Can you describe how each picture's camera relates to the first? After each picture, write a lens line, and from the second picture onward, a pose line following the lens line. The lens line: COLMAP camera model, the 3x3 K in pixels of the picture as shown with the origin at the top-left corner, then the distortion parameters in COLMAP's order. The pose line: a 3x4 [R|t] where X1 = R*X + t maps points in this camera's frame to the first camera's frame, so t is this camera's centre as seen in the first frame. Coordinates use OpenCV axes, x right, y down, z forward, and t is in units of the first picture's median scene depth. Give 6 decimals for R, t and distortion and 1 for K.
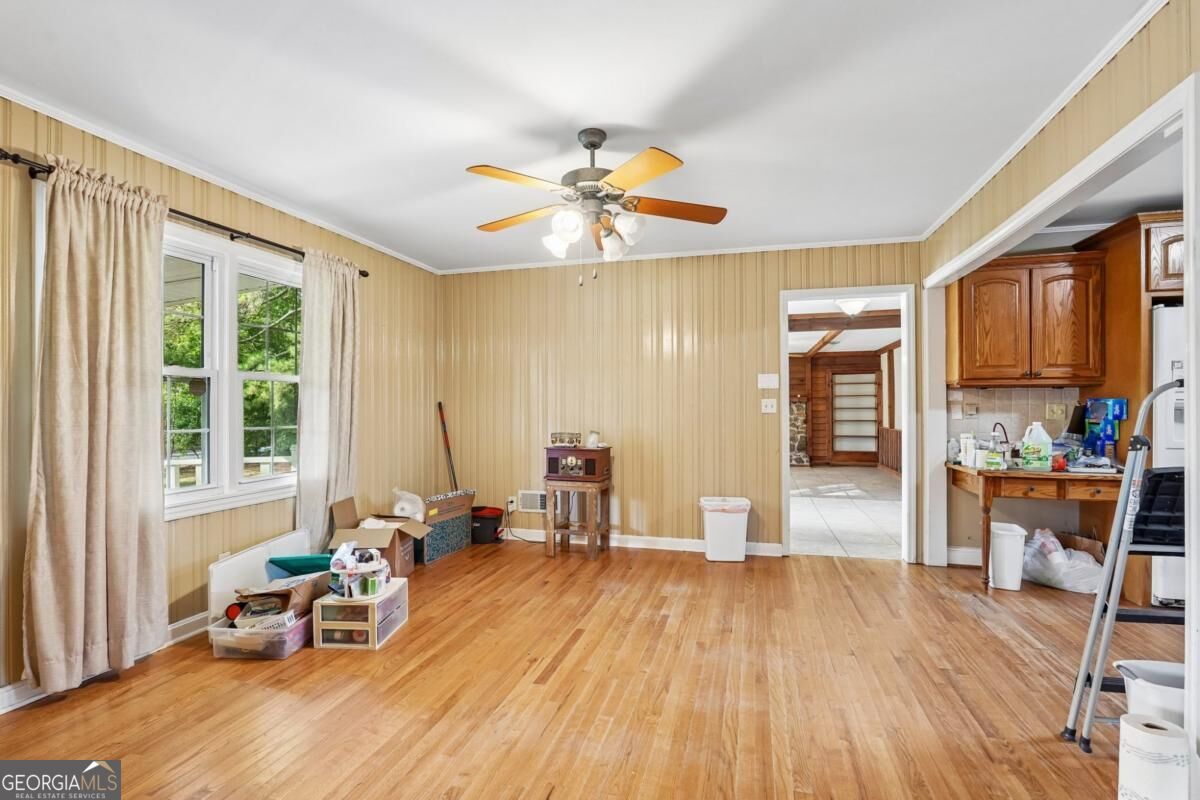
lens RADIAL K [[558.5, 0, 596.3], [0, 558.5, 411.4], [0, 0, 1]] dist [-0.020684, 0.001031]
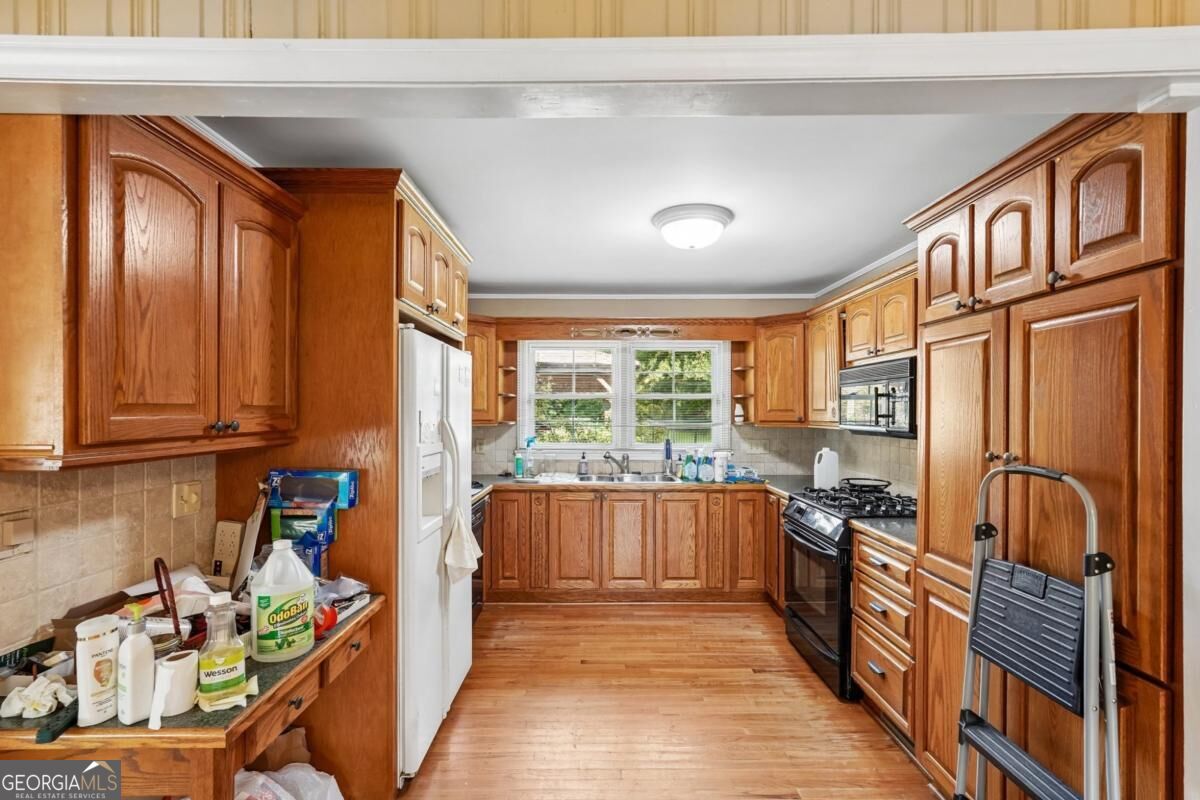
lens RADIAL K [[539.2, 0, 599.3], [0, 539.2, 404.3], [0, 0, 1]] dist [-0.018530, 0.010610]
pose [[-0.267770, 0.012978, 0.963395, 0.313964], [0.007649, 0.999906, -0.011343, -0.080354], [-0.963452, 0.004332, -0.267844, 0.848969]]
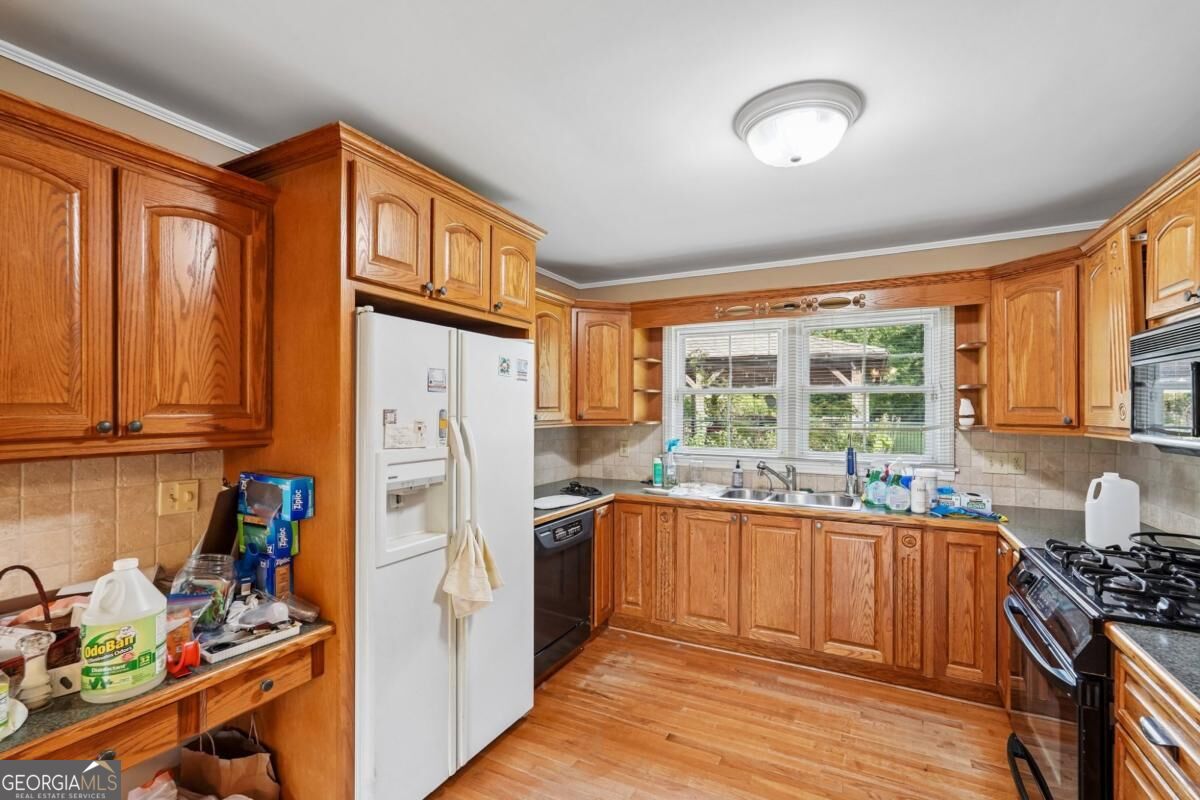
lens RADIAL K [[534.0, 0, 601.6], [0, 534.0, 403.0], [0, 0, 1]] dist [-0.018050, 0.010165]
pose [[0.208852, 0.011071, 0.977885, 0.496527], [0.007970, 0.999883, -0.013022, -0.079728], [-0.977915, 0.010513, 0.208739, 0.586548]]
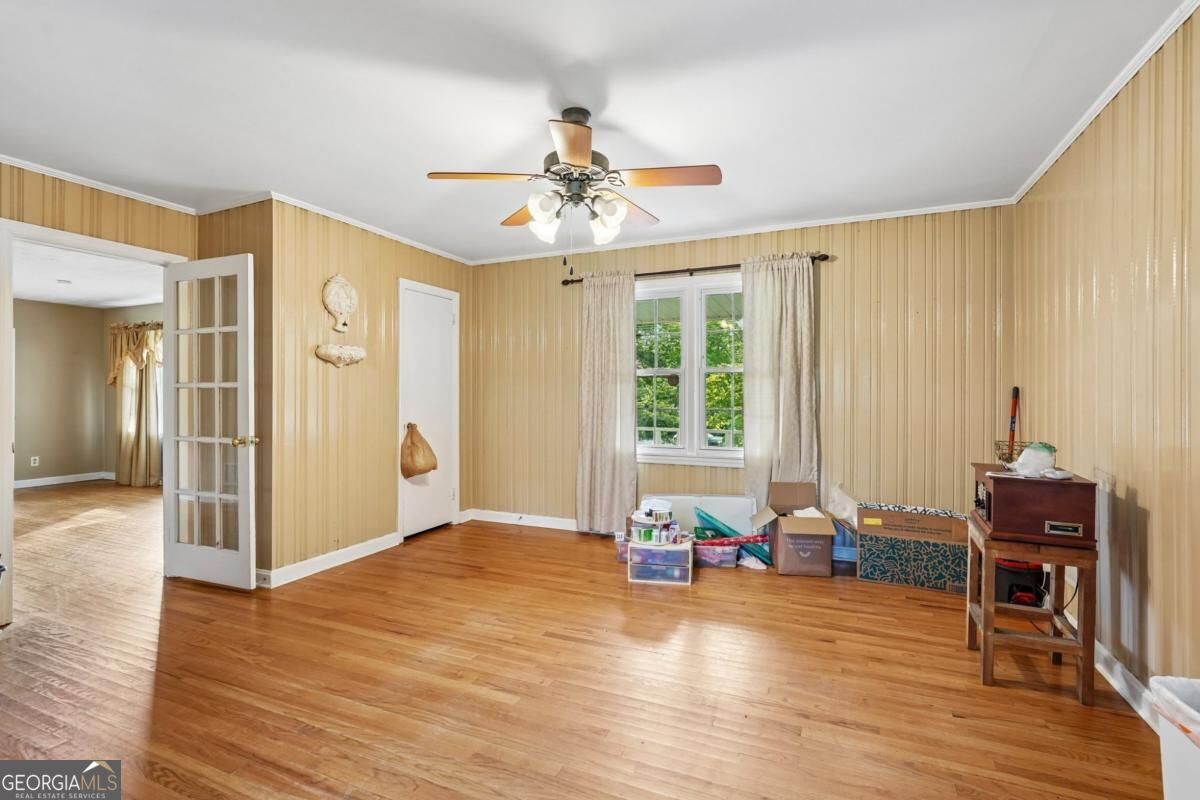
lens RADIAL K [[554.9, 0, 602.1], [0, 554.9, 394.1], [0, 0, 1]] dist [-0.020226, 0.000039]
pose [[-0.143941, 0.003710, -0.989579, 0.676876], [-0.007311, 0.999962, 0.004812, -0.010419], [0.989559, 0.007928, -0.143908, 0.851657]]
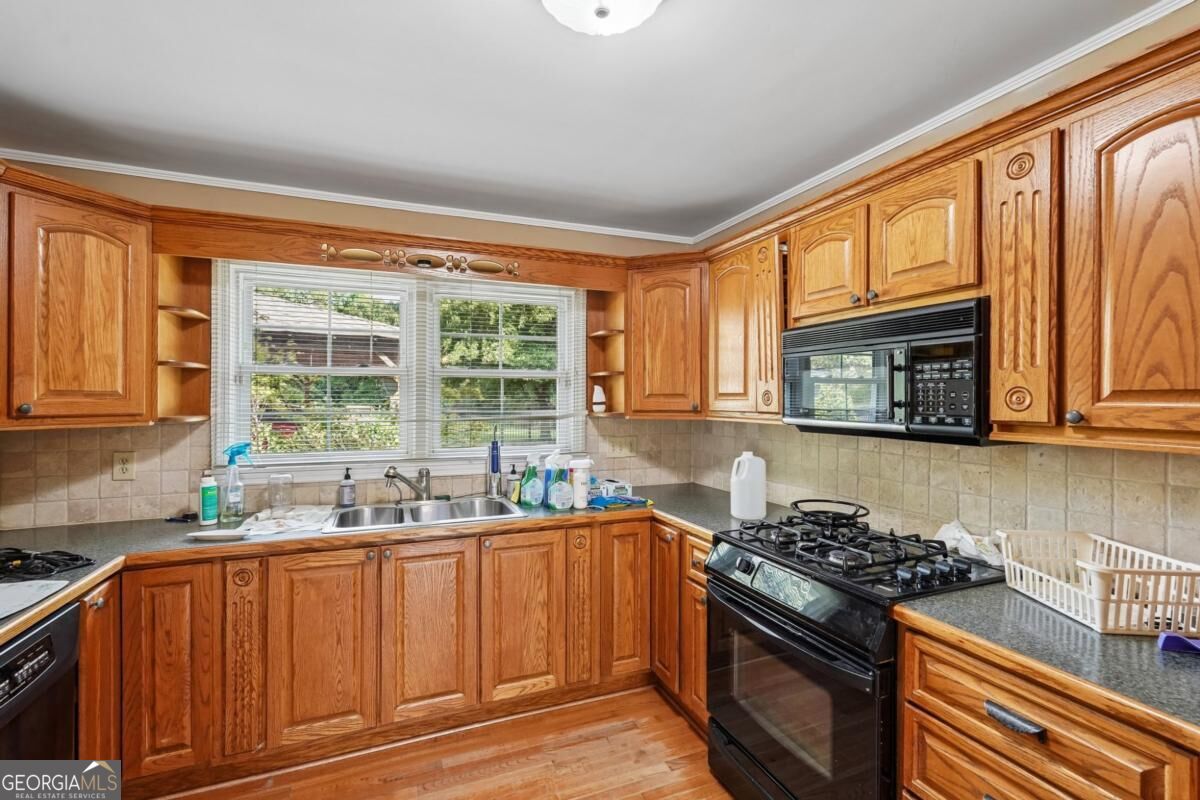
lens RADIAL K [[532.9, 0, 600.7], [0, 532.9, 396.4], [0, 0, 1]] dist [-0.017401, 0.009810]
pose [[-0.610226, 0.001289, 0.792226, 0.767089], [0.006553, 0.999973, 0.003420, -0.078945], [-0.792200, 0.007278, -0.610218, 0.712057]]
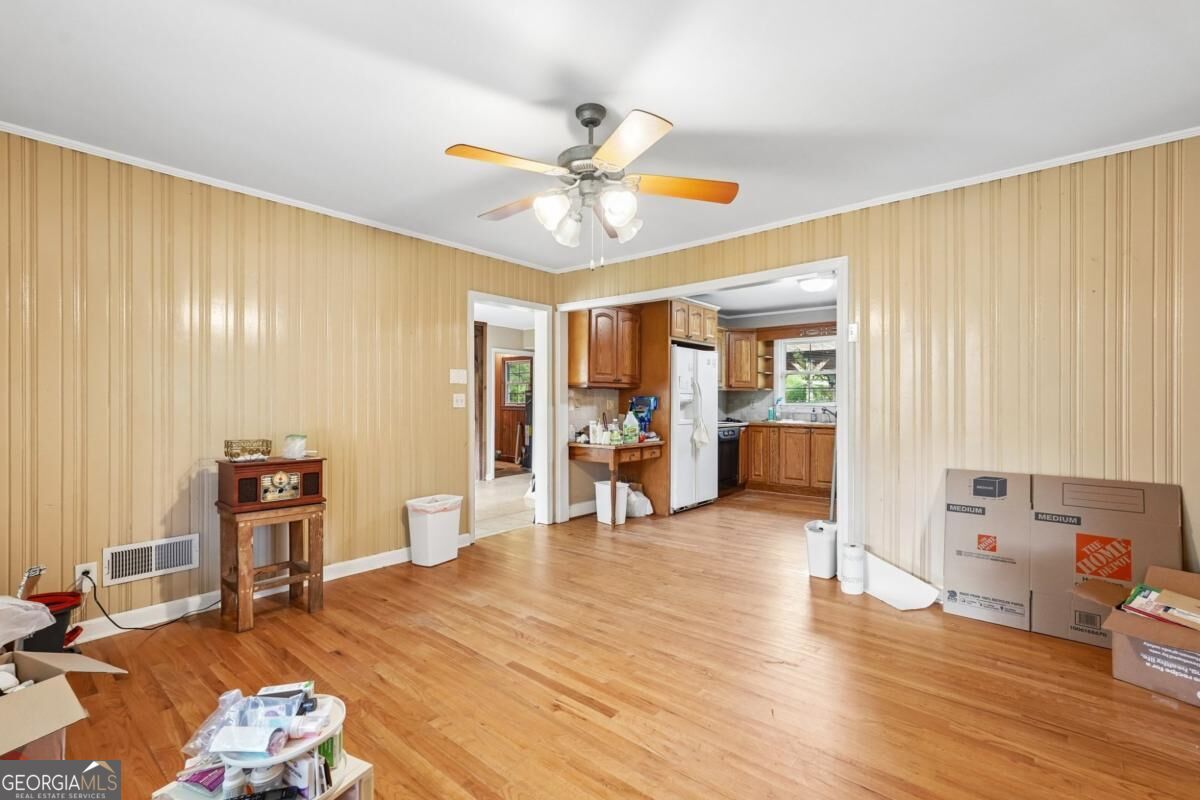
lens RADIAL K [[534.0, 0, 601.6], [0, 534.0, 403.0], [0, 0, 1]] dist [-0.018050, 0.010165]
pose [[0.415436, -0.001755, 0.909621, -0.582789], [0.007778, 0.999968, -0.001623, -0.002410], [-0.909589, 0.007749, 0.415437, 0.439655]]
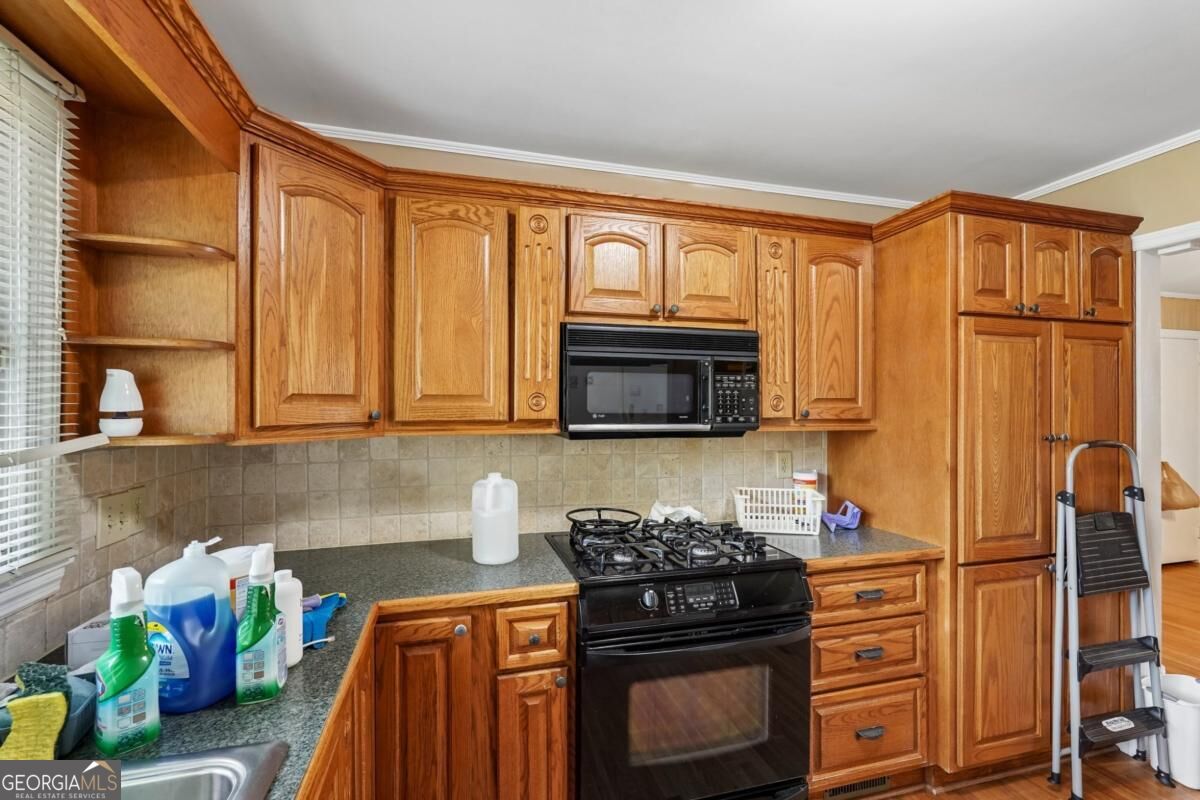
lens RADIAL K [[534.0, 0, 601.6], [0, 534.0, 403.0], [0, 0, 1]] dist [-0.018050, 0.010165]
pose [[-0.856187, -0.003006, -0.516657, 1.353921], [-0.006850, 0.999961, 0.005534, -0.075760], [0.516620, 0.008277, -0.856175, 0.642563]]
